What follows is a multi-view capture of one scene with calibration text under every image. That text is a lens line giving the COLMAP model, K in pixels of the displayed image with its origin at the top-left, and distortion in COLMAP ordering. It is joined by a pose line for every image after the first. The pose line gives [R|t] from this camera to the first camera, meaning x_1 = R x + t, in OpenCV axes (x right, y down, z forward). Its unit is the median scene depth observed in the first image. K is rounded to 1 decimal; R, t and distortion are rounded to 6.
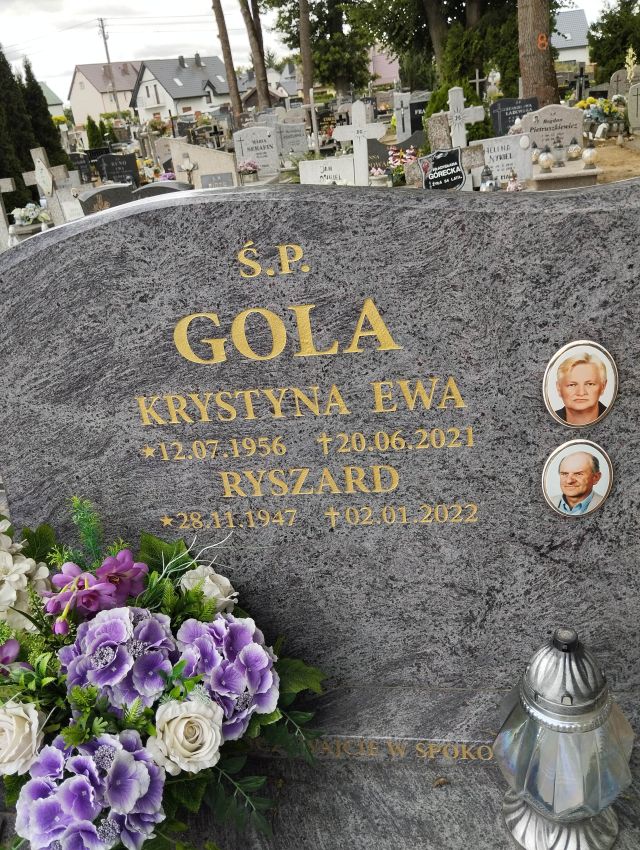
lens RADIAL K [[688.8, 0, 320.4], [0, 688.8, 418.5], [0, 0, 1]] dist [0.082951, -0.176996]
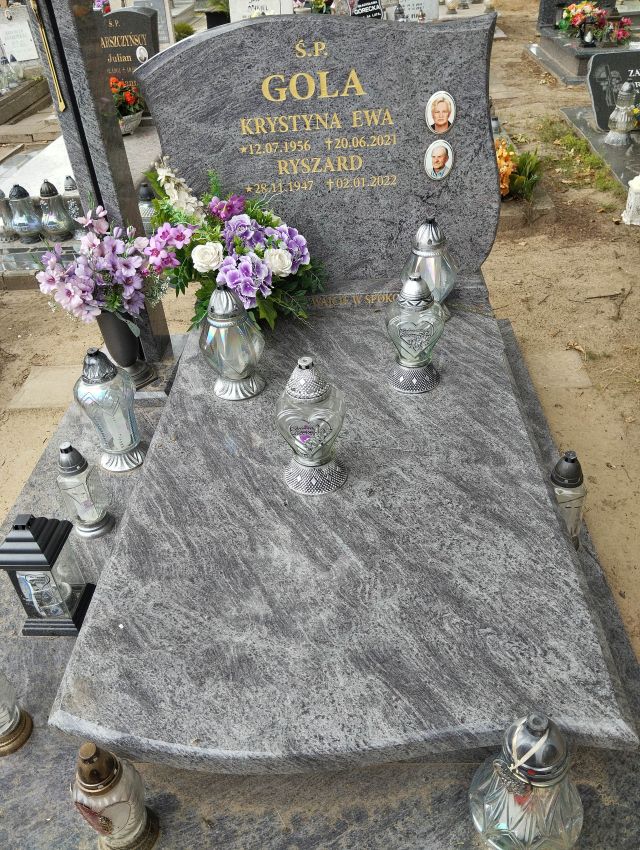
lens RADIAL K [[688.8, 0, 320.4], [0, 688.8, 418.5], [0, 0, 1]] dist [0.082951, -0.176996]
pose [[0.990982, -0.026704, 0.131304, -0.342781], [0.000138, 0.980143, 0.198292, 0.466549], [-0.133992, -0.196485, 0.971308, -1.342055]]
